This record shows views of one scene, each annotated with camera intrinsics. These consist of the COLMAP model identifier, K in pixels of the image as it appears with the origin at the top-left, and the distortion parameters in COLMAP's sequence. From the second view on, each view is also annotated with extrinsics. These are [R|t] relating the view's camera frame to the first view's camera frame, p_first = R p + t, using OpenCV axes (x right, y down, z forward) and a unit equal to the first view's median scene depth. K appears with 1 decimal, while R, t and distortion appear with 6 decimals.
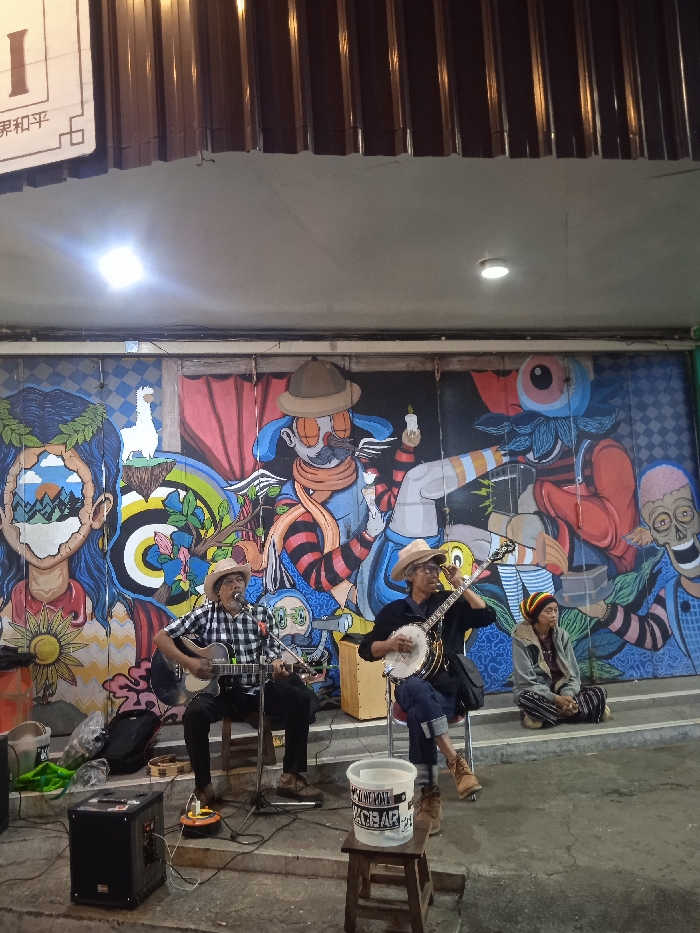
lens RADIAL K [[782.6, 0, 342.8], [0, 782.6, 469.9], [0, 0, 1]] dist [0.067405, -0.134032]
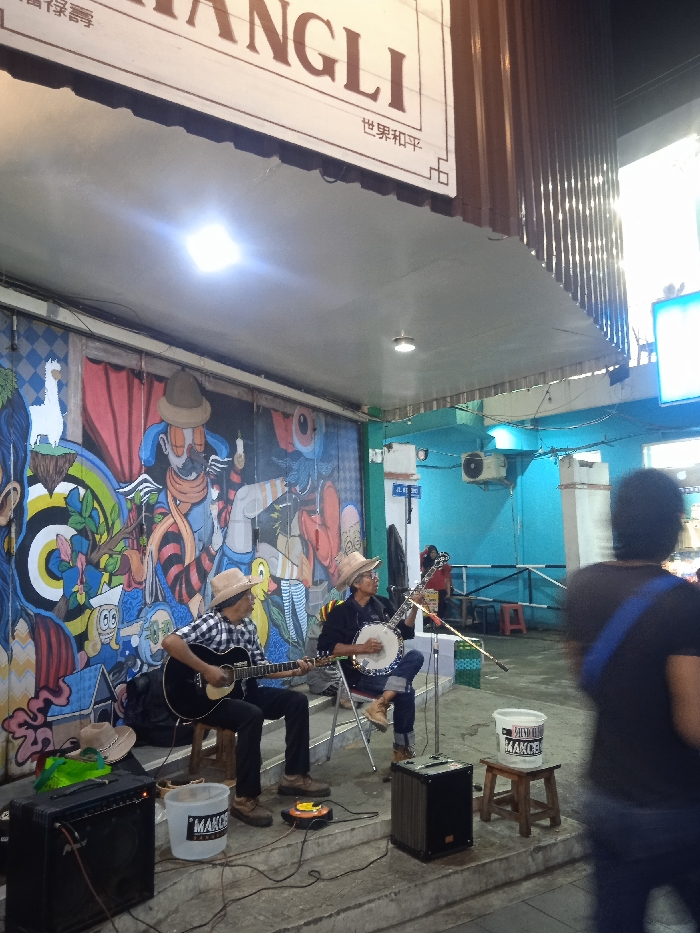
lens RADIAL K [[782.6, 0, 342.8], [0, 782.6, 469.9], [0, 0, 1]] dist [0.067405, -0.134032]
pose [[0.601995, 0.122162, 0.789099, -0.700431], [-0.086355, 0.992392, -0.087756, 0.056230], [-0.793816, -0.015314, 0.607965, 0.236941]]
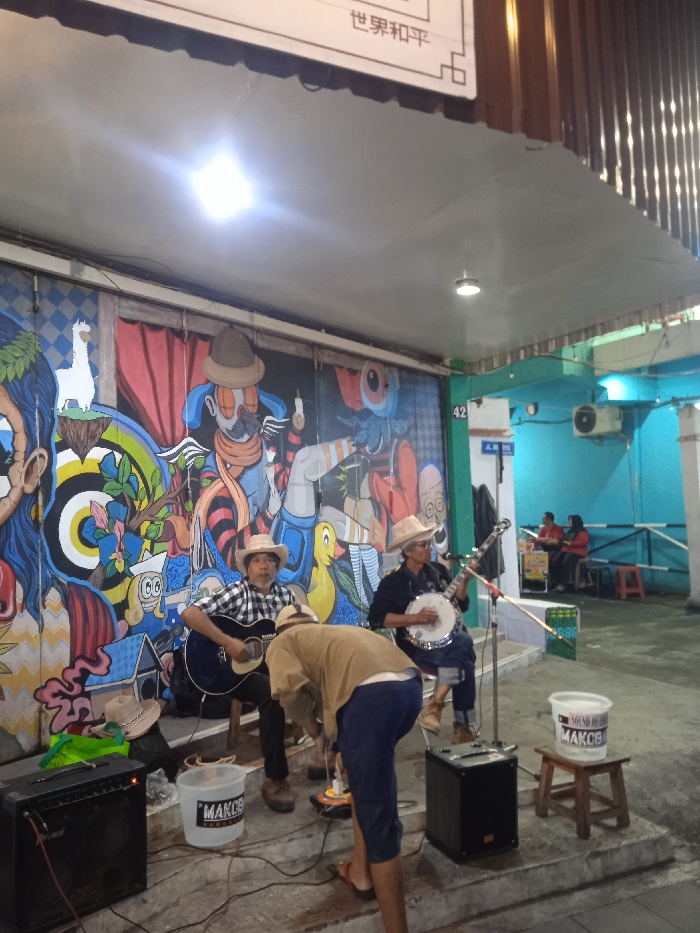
lens RADIAL K [[775.9, 0, 342.1], [0, 775.9, 468.0], [0, 0, 1]] dist [0.075403, -0.121151]
pose [[0.726329, 0.070785, 0.683693, -0.584584], [-0.072631, 0.997018, -0.026064, 0.045171], [-0.683500, -0.030726, 0.729304, 0.219845]]
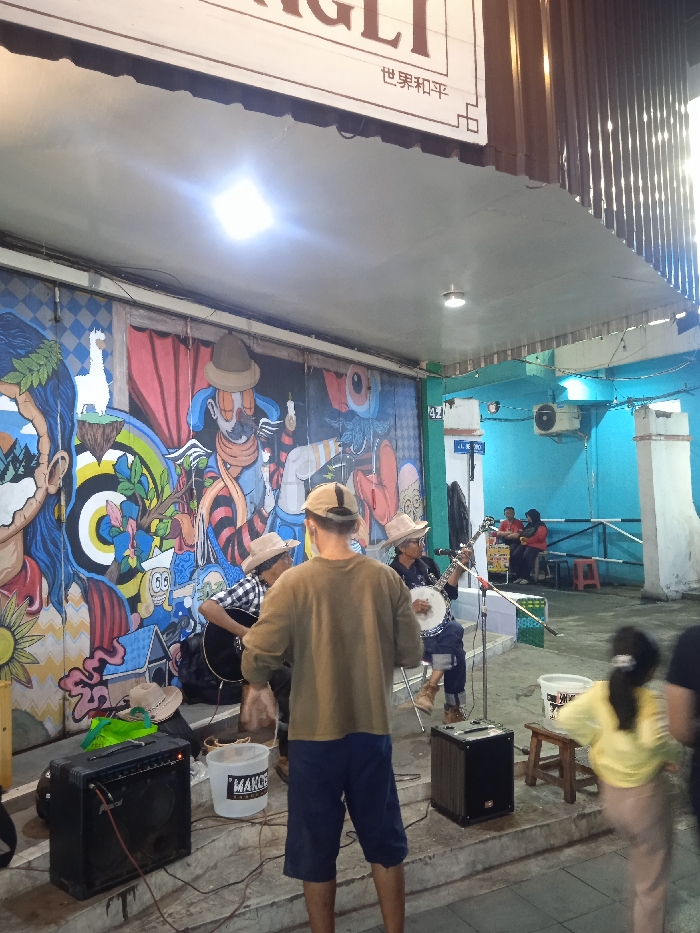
lens RADIAL K [[782.6, 0, 342.8], [0, 782.6, 469.9], [0, 0, 1]] dist [0.067405, -0.134032]
pose [[0.681192, 0.064949, 0.729218, -0.668240], [-0.074810, 0.997018, -0.018919, 0.040722], [-0.728272, -0.041665, 0.684020, 0.212868]]
